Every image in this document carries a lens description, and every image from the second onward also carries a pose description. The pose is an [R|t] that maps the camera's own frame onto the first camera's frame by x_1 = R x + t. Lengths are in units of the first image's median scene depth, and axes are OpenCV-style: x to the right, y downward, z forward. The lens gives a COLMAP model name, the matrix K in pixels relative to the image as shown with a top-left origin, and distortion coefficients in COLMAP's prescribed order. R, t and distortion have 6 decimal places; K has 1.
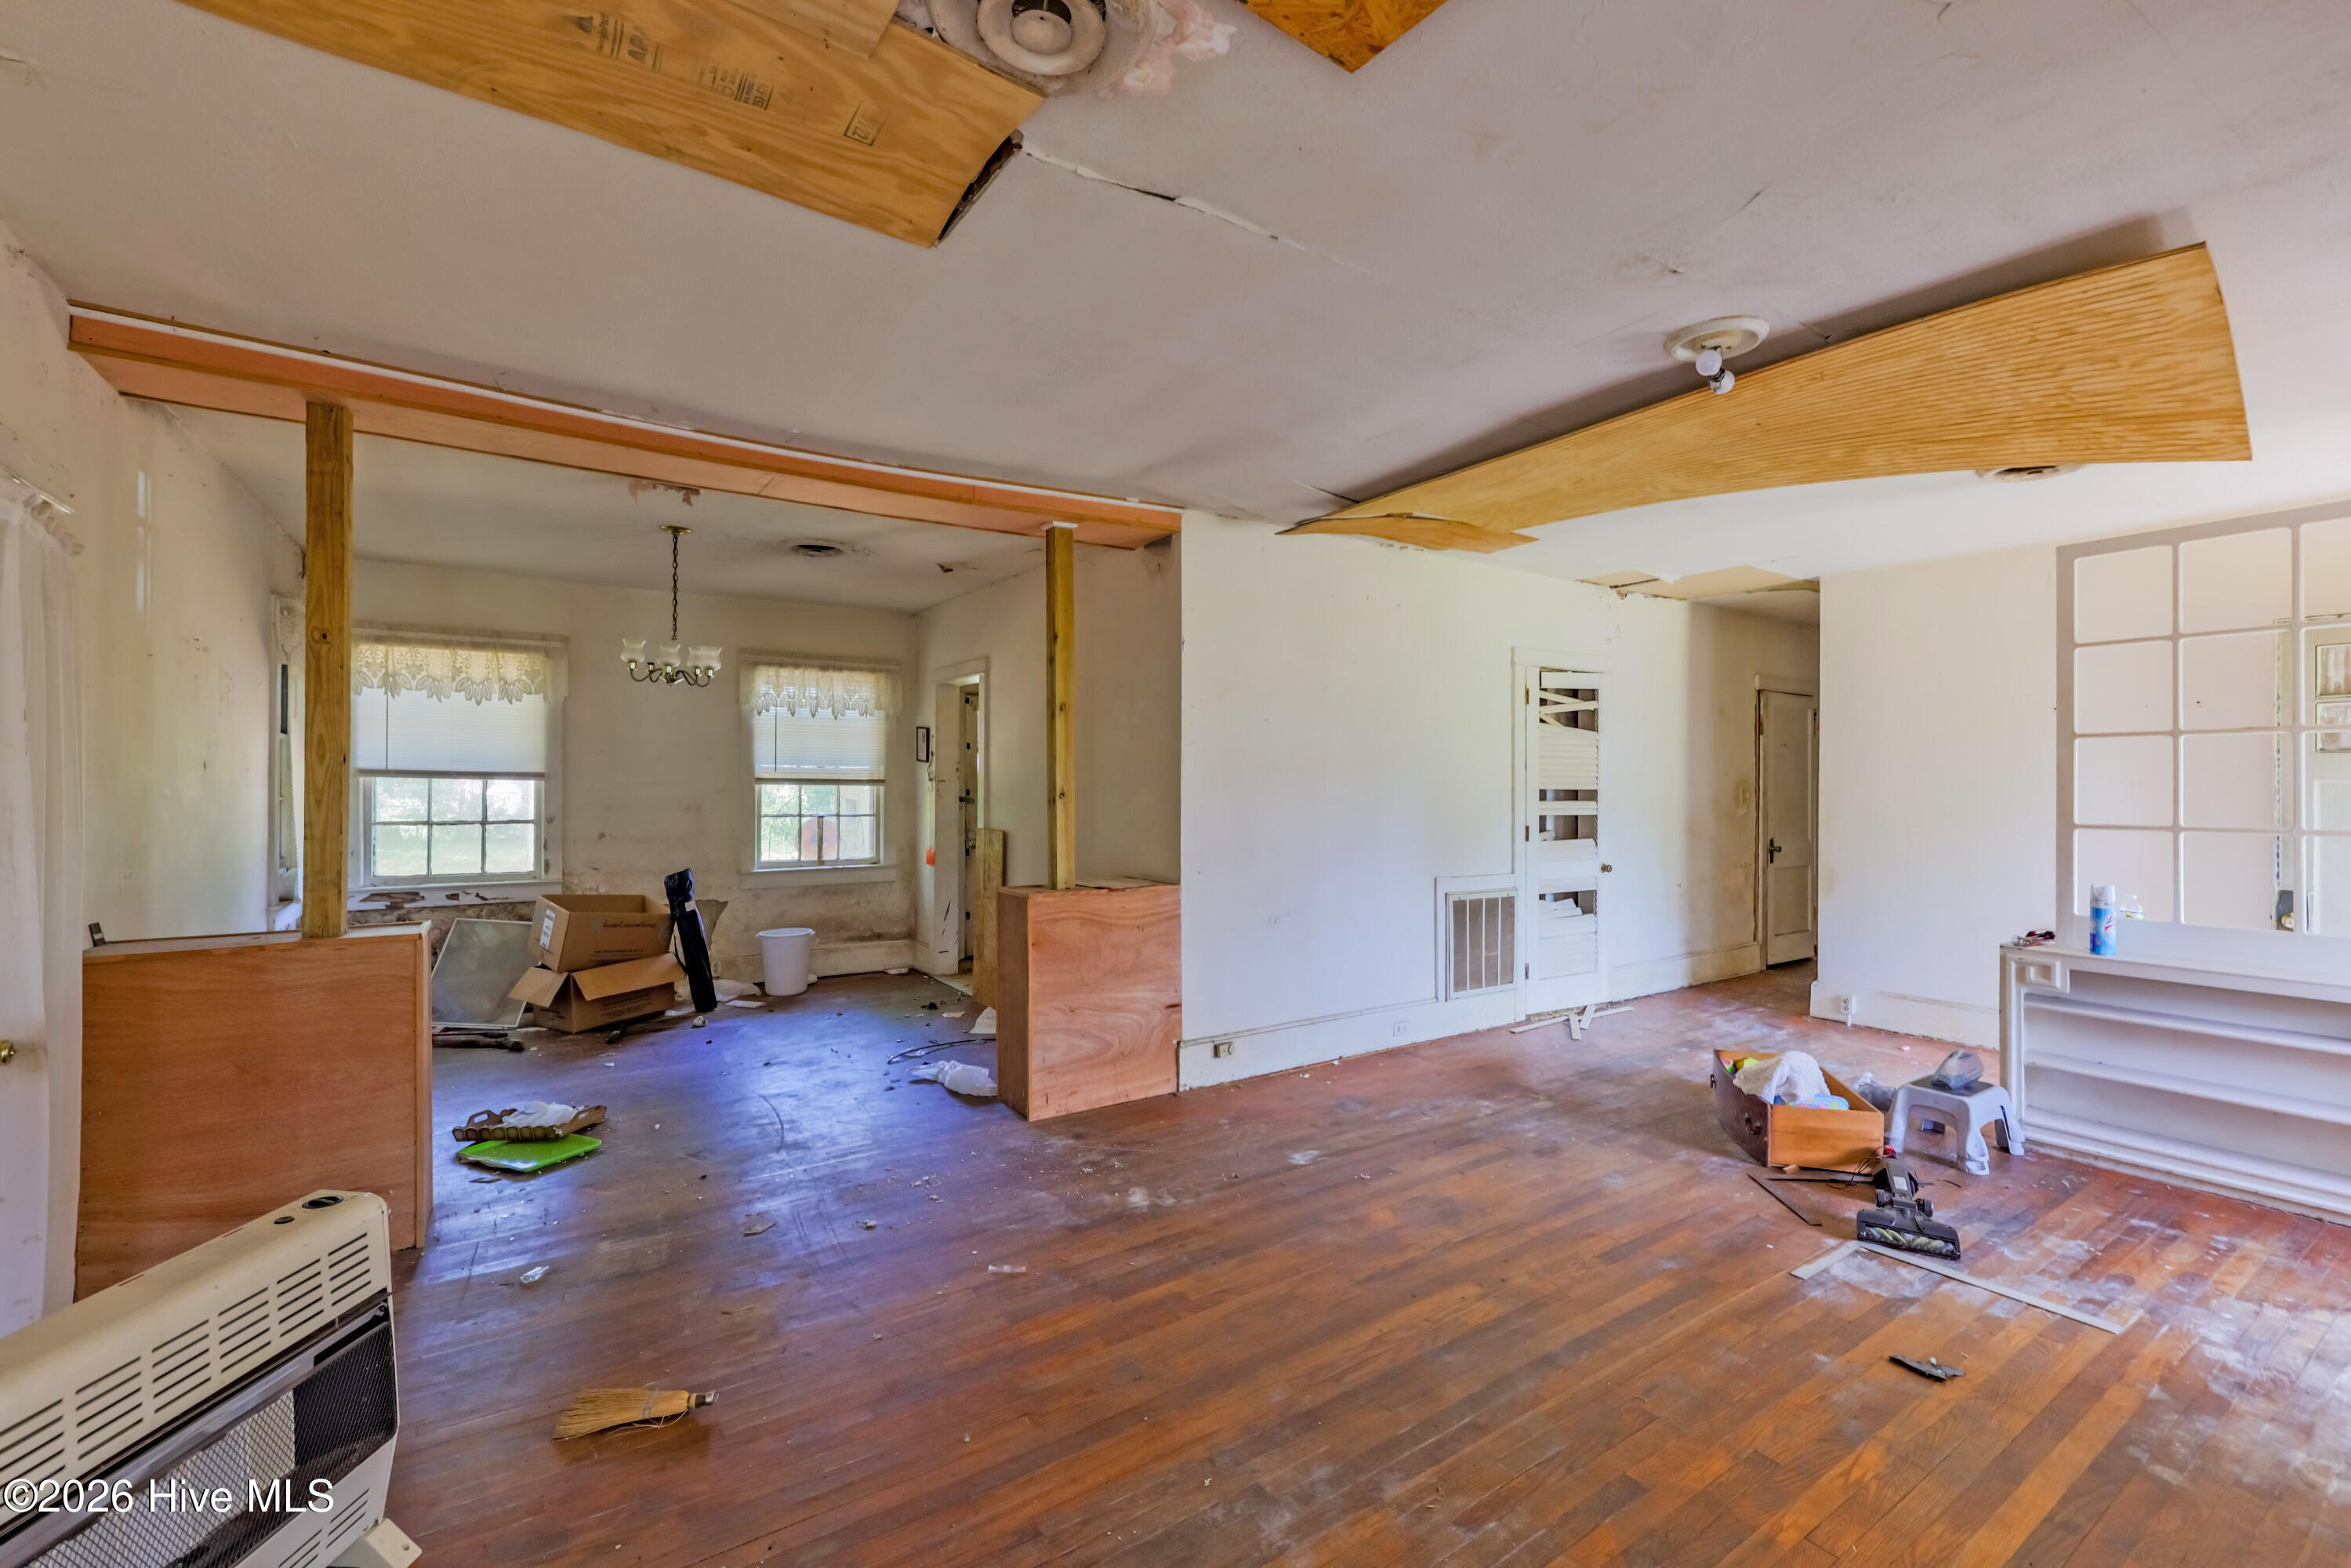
lens RADIAL K [[1002.1, 0, 1182.2], [0, 1002.1, 782.1], [0, 0, 1]] dist [0.000375, 0.001175]
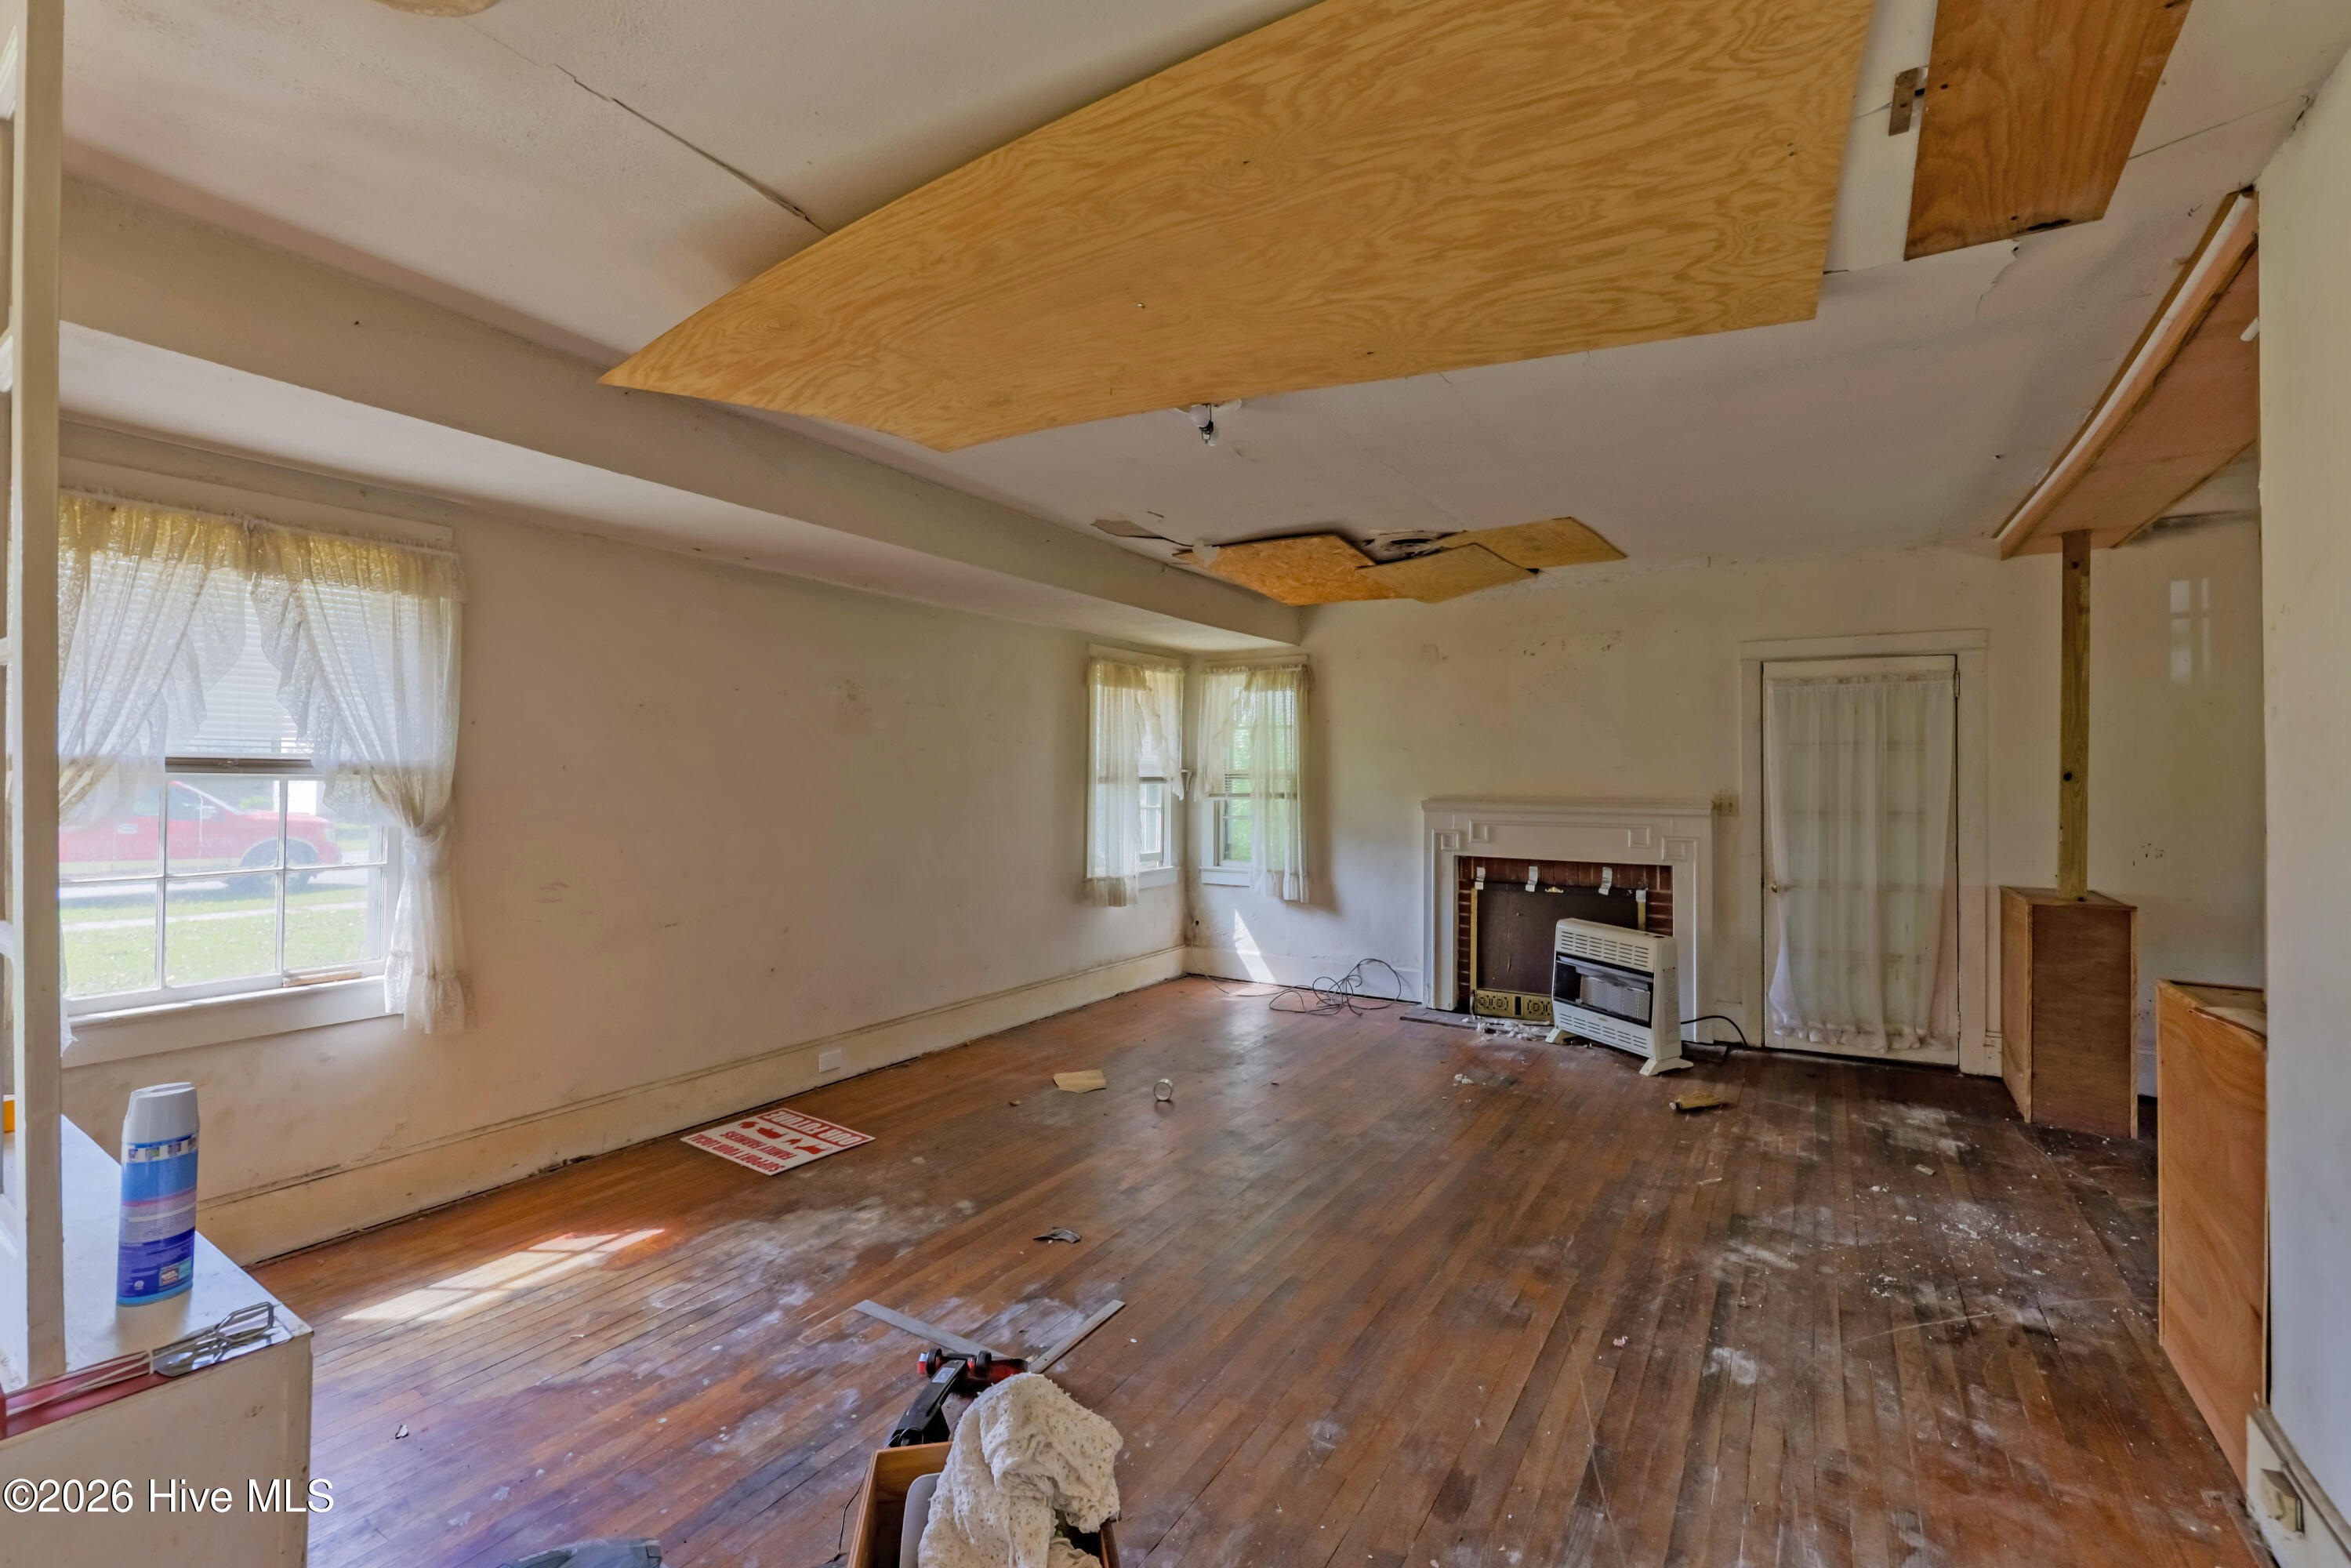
lens RADIAL K [[1002.1, 0, 1175.6], [0, 1002.1, 768.8], [0, 0, 1]] dist [0.000375, 0.001175]
pose [[-0.915394, -0.010862, -0.402412, 0.483454], [-0.009095, 0.999939, -0.006301, -0.008013], [0.402456, -0.002108, -0.915437, 0.961815]]
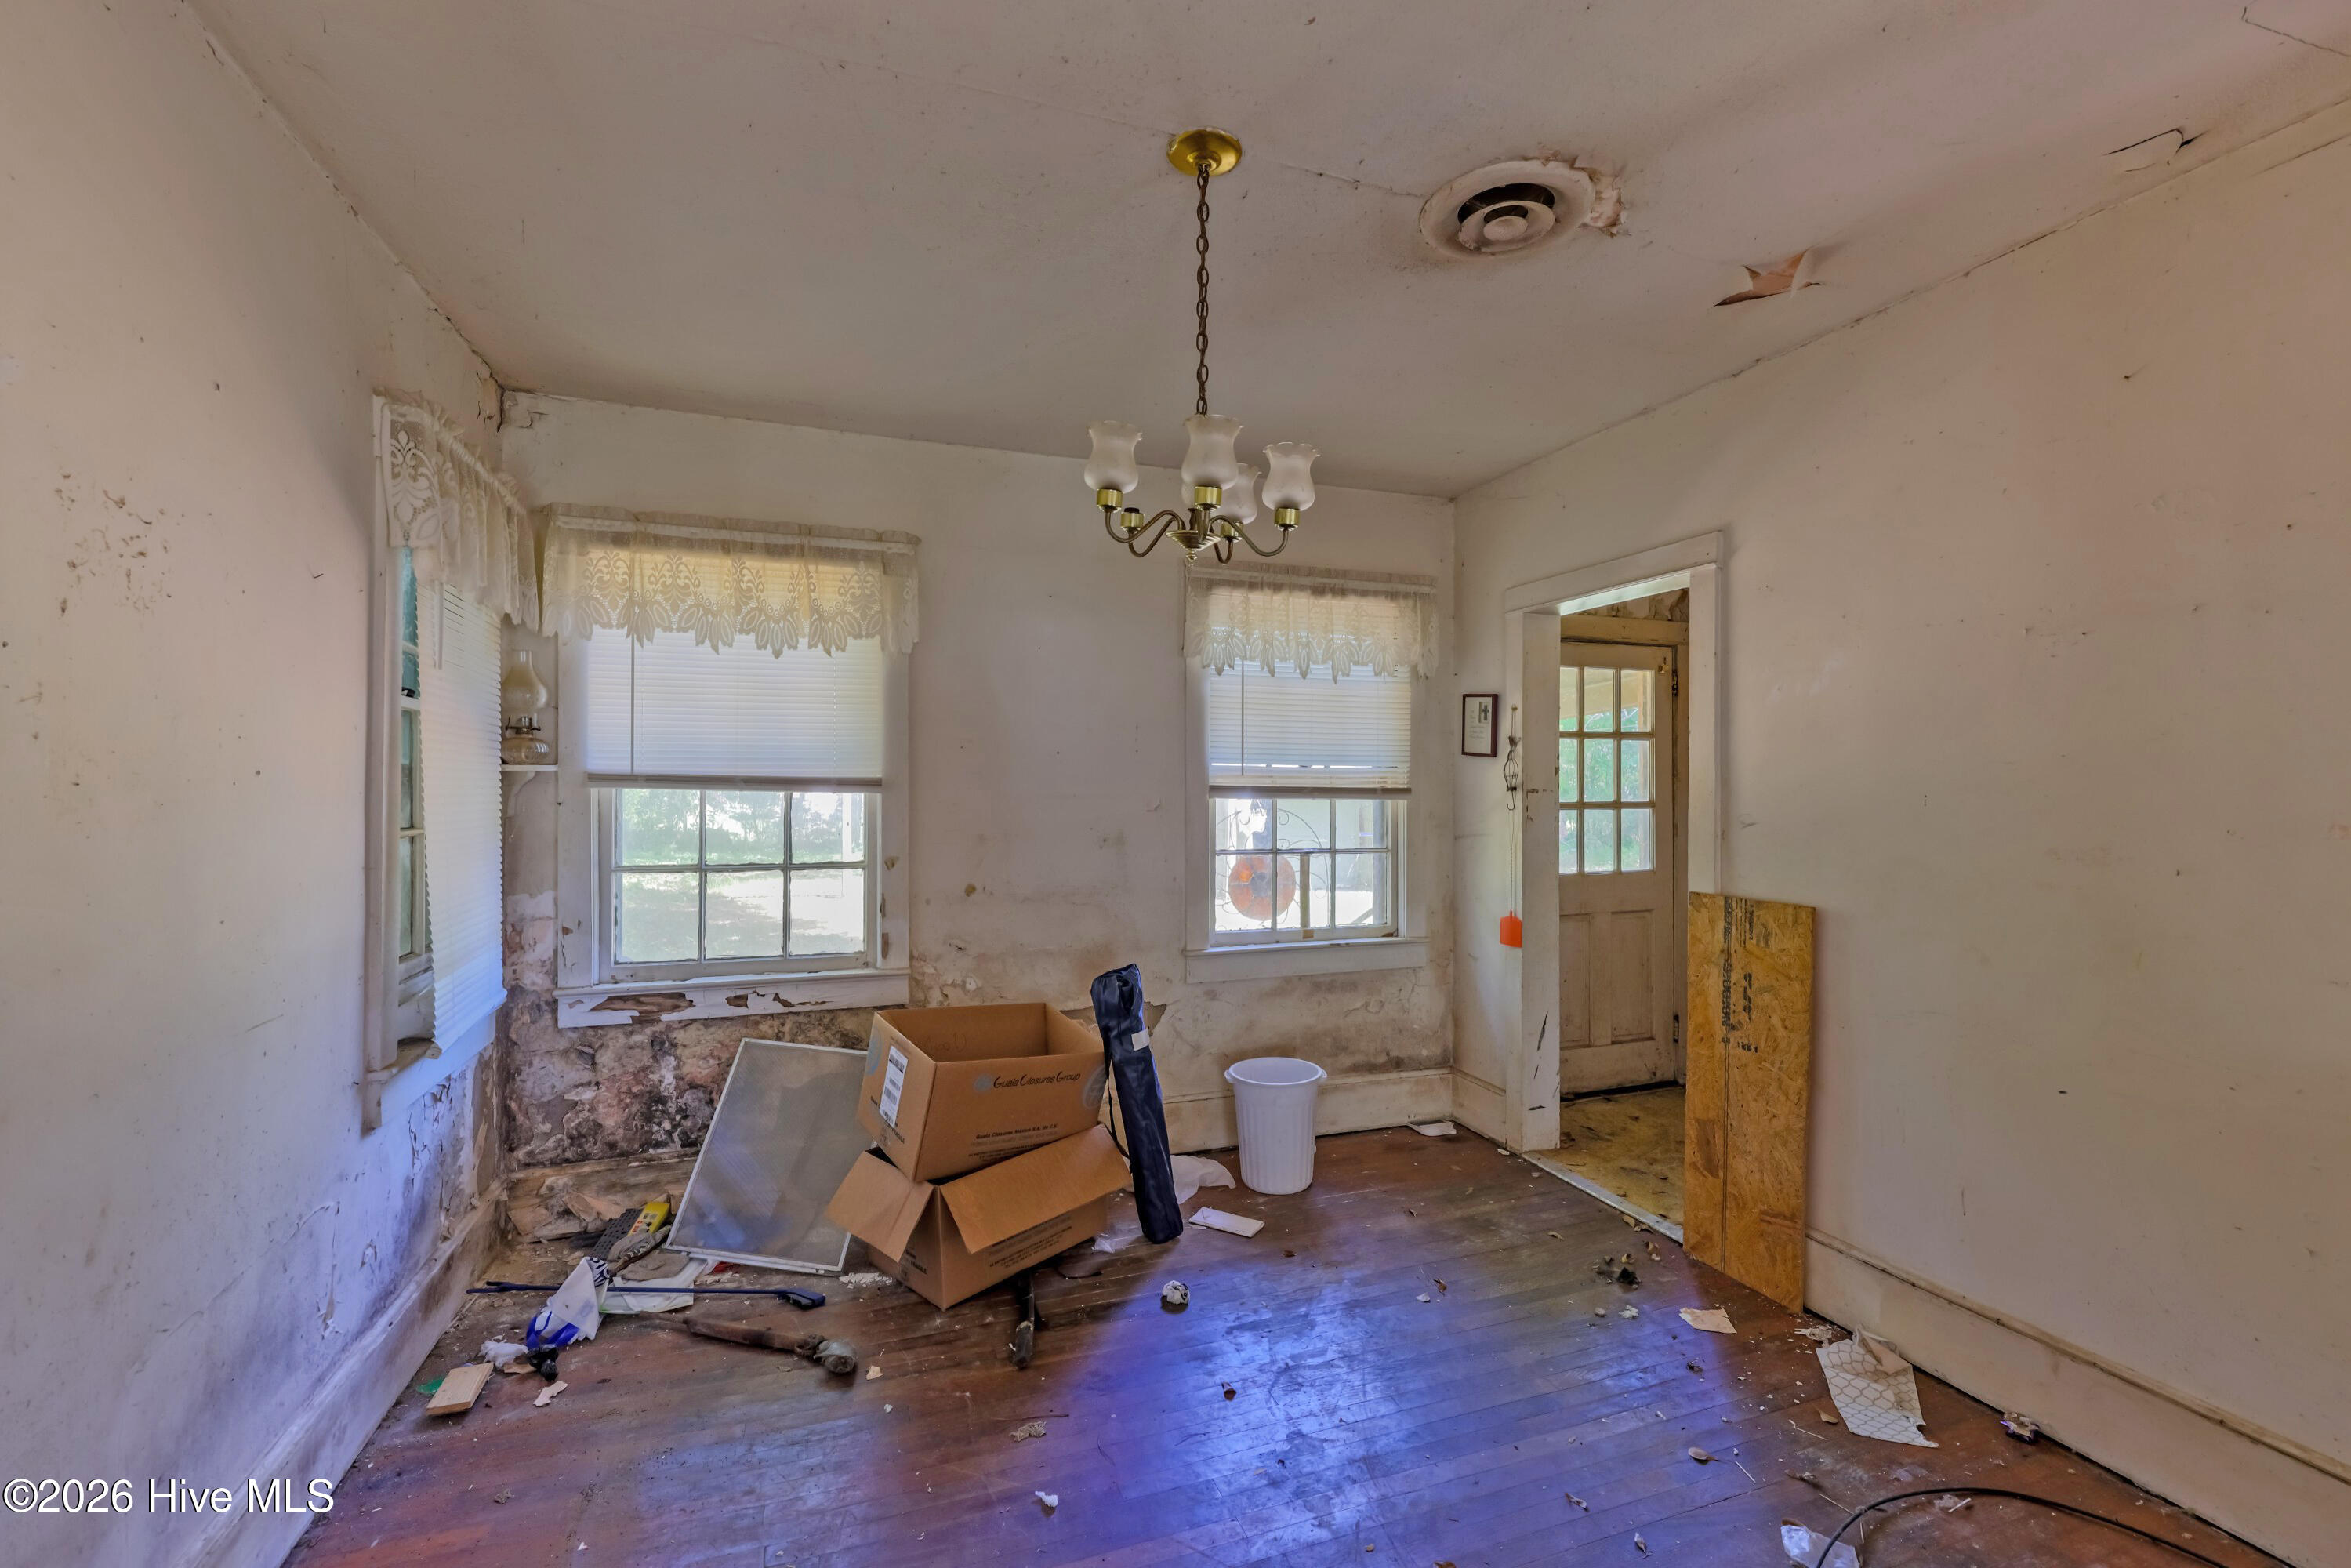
lens RADIAL K [[1002.1, 0, 1183.9], [0, 1002.1, 781.1], [0, 0, 1]] dist [0.000375, 0.001175]
pose [[0.969695, -0.002945, -0.244299, -0.364240], [0.002077, 0.999991, -0.003810, -0.005976], [0.244308, 0.003187, 0.969692, 0.540799]]
